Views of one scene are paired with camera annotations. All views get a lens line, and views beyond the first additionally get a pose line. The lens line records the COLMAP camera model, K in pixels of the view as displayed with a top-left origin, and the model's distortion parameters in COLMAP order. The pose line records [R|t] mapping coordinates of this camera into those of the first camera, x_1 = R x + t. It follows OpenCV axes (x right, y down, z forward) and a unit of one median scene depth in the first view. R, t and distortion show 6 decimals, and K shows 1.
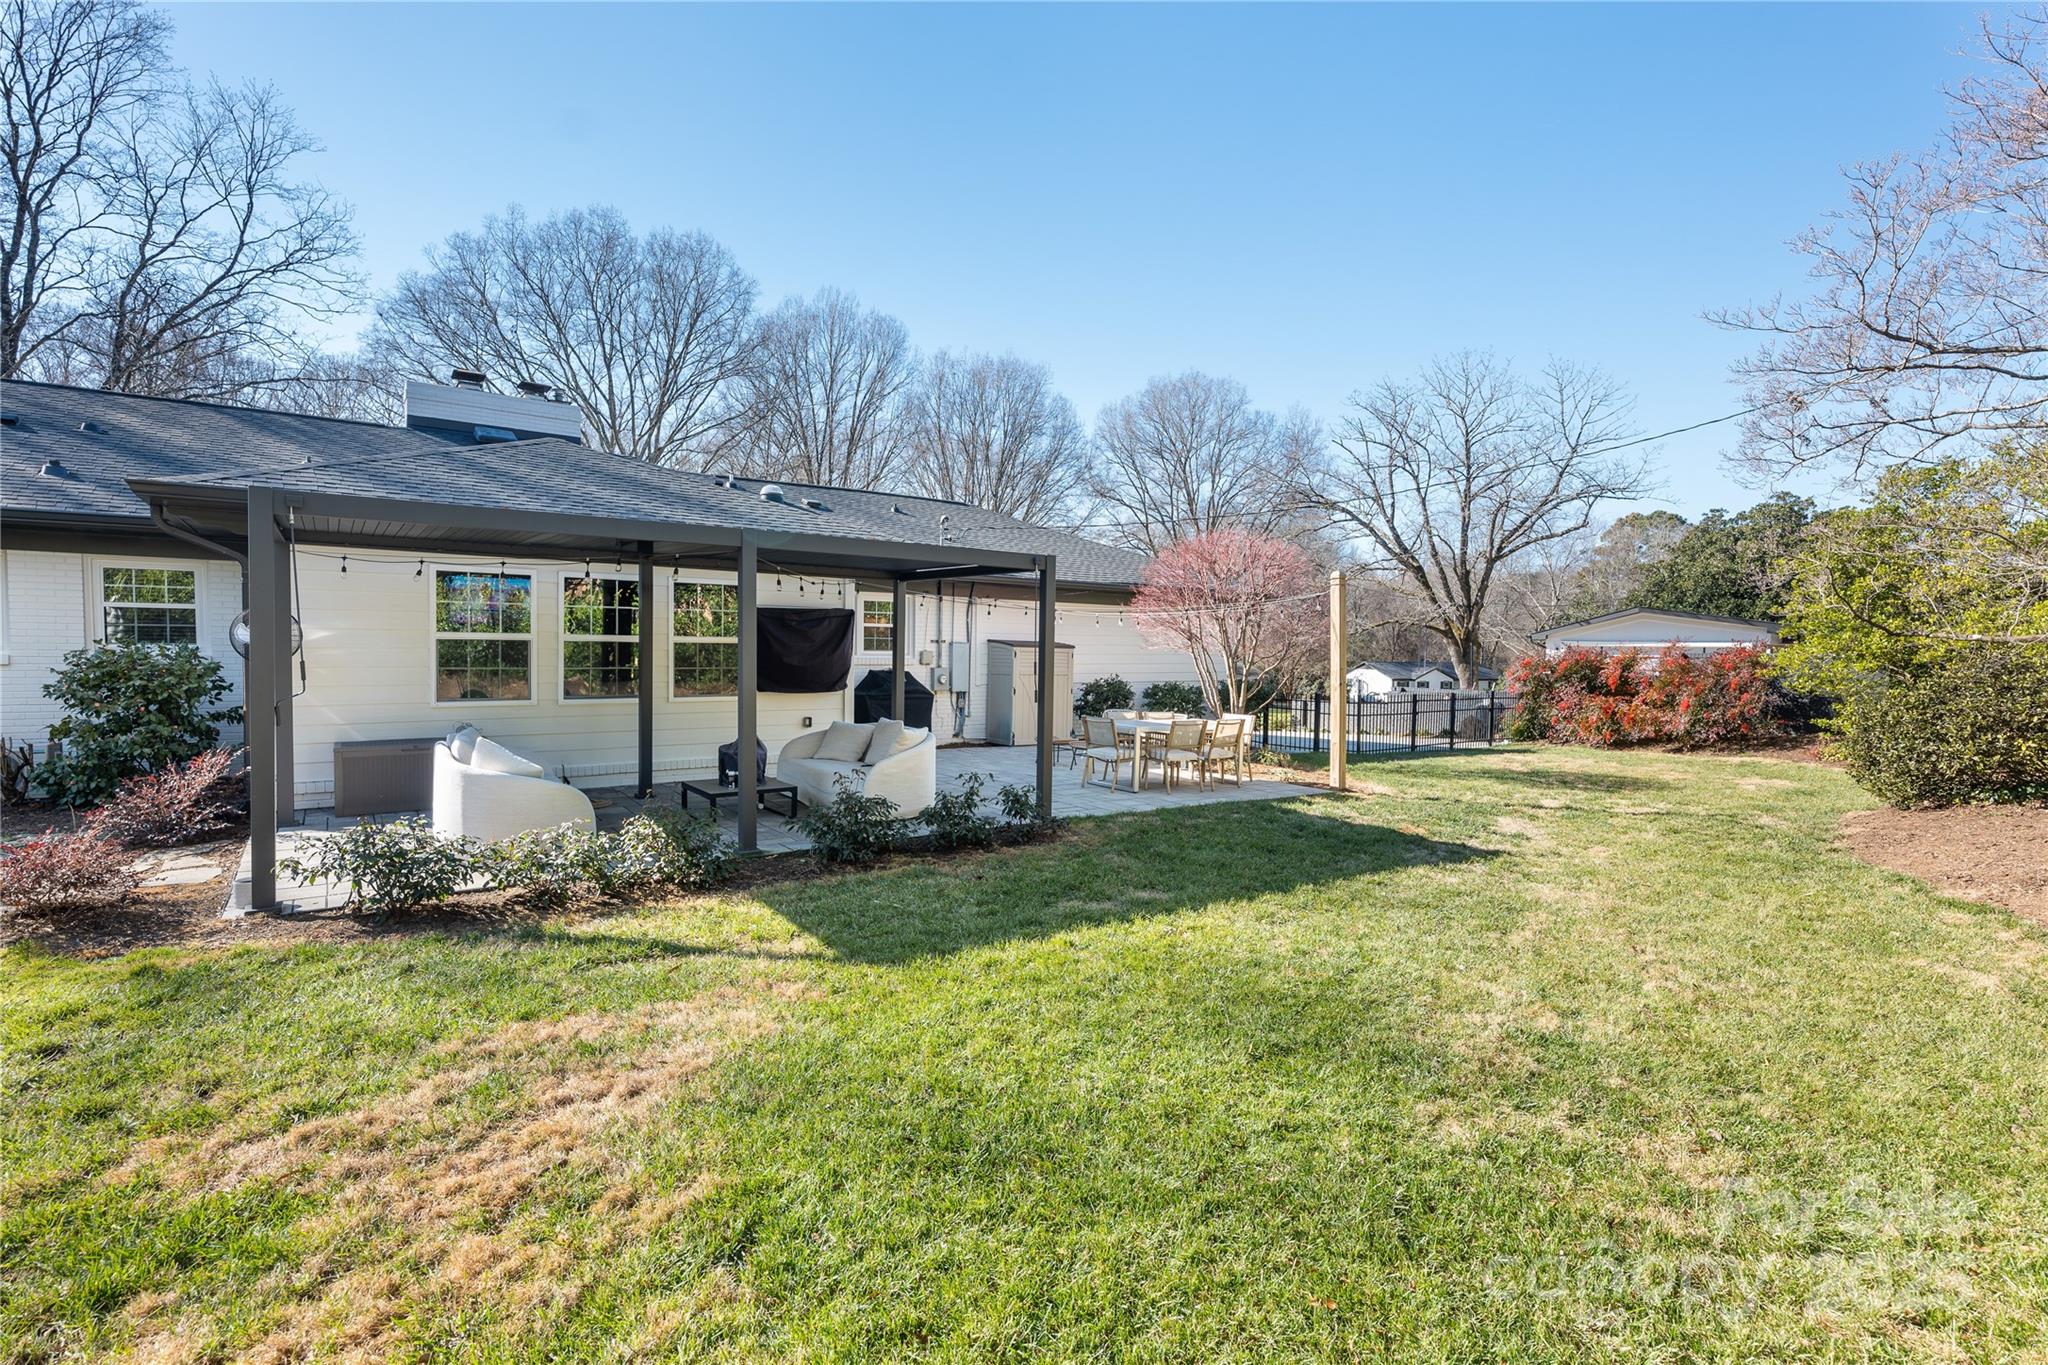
lens RADIAL K [[956.5, 0, 1024.0], [0, 956.5, 682.5], [0, 0, 1]] dist [0.000359, 0.000696]
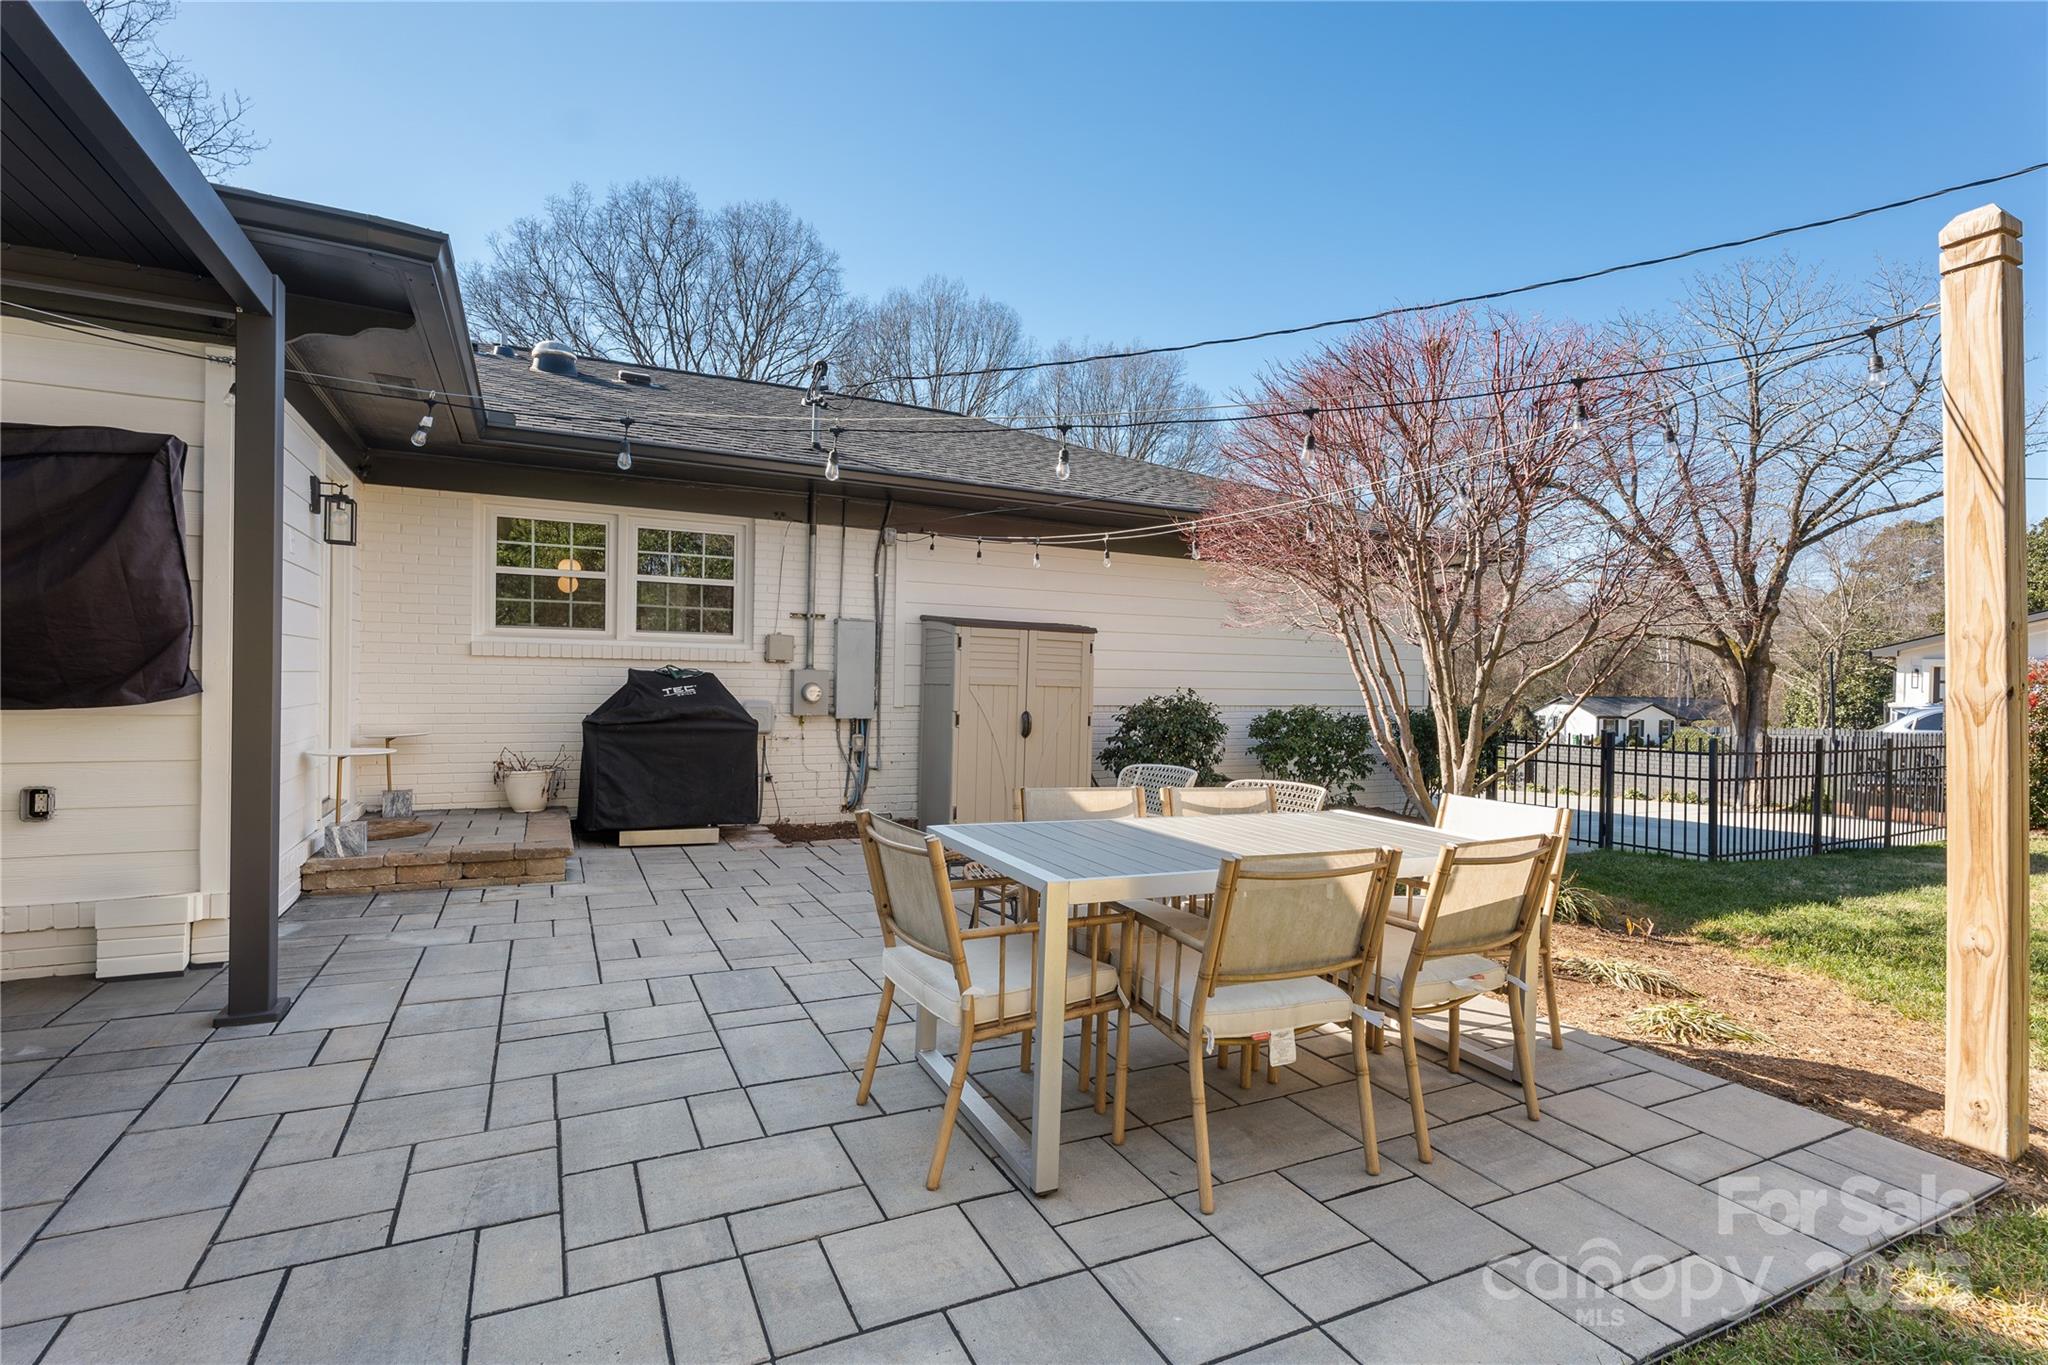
lens RADIAL K [[953.5, 0, 1029.5], [0, 953.5, 680.9], [0, 0, 1]] dist [0.018350, -0.009079]
pose [[0.988259, 0.005111, -0.152699, 0.081394], [-0.010678, 0.999307, -0.035663, 0.005477], [0.152411, 0.036875, 0.987629, 0.445513]]
